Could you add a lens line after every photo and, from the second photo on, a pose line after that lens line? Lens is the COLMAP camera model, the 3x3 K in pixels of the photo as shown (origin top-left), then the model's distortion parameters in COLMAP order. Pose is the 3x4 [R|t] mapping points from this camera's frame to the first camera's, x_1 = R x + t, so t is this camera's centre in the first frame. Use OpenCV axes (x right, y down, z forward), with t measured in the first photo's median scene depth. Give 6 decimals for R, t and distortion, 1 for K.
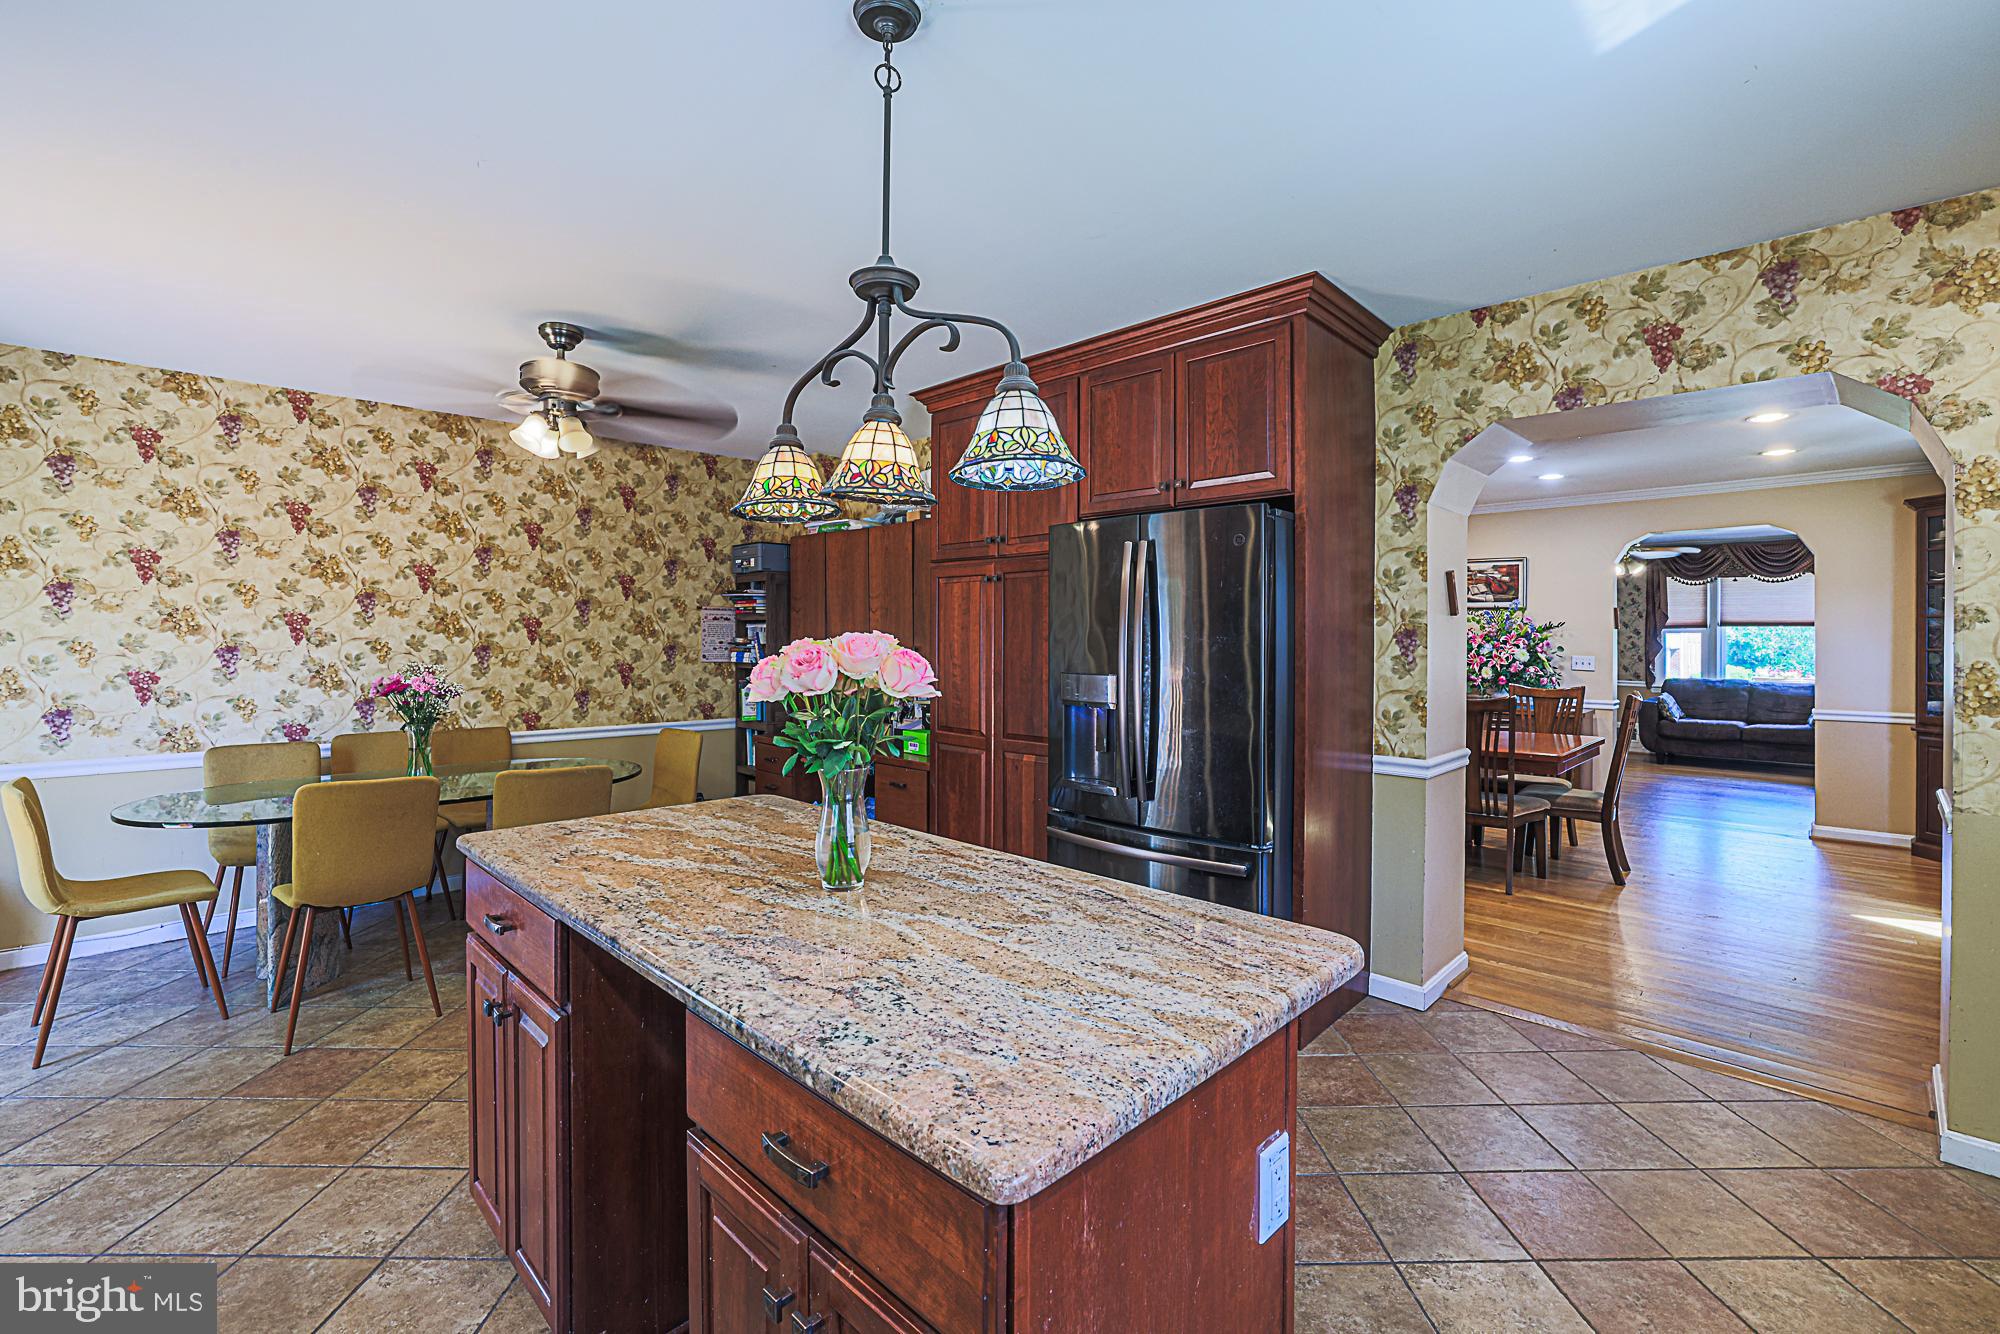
lens RADIAL K [[876.1, 0, 987.6], [0, 876.1, 634.4], [0, 0, 1]] dist [-0.032793, 0.006406]
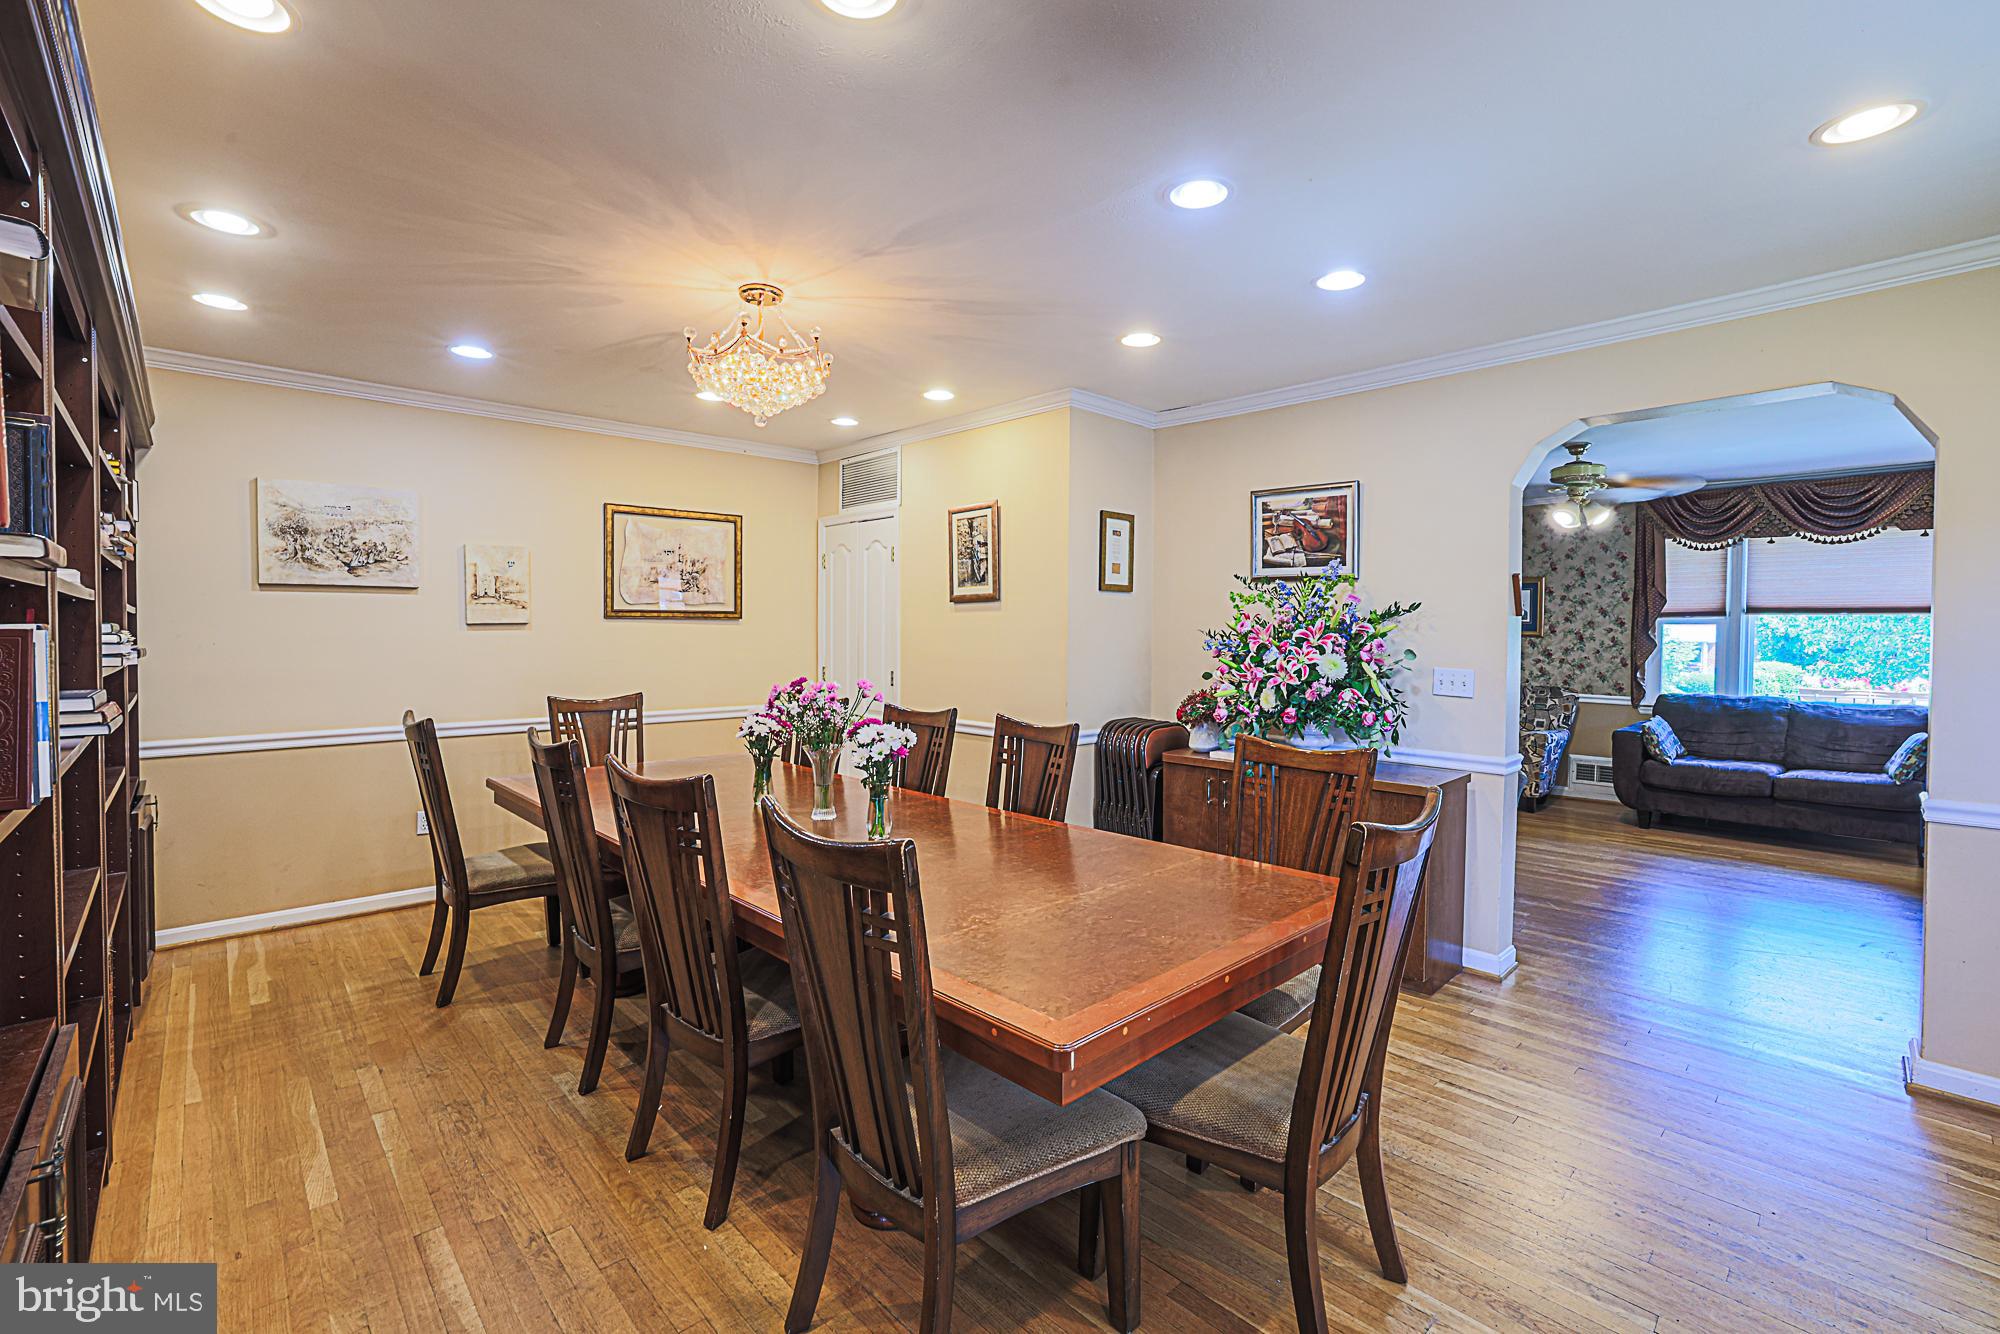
lens RADIAL K [[876.1, 0, 994.6], [0, 876.1, 646.9], [0, 0, 1]] dist [-0.032793, 0.006406]
pose [[0.999553, 0.003817, -0.029655, 0.334244], [-0.002963, 0.999581, 0.028806, -0.001740], [0.029752, -0.028705, 0.999145, 0.367007]]
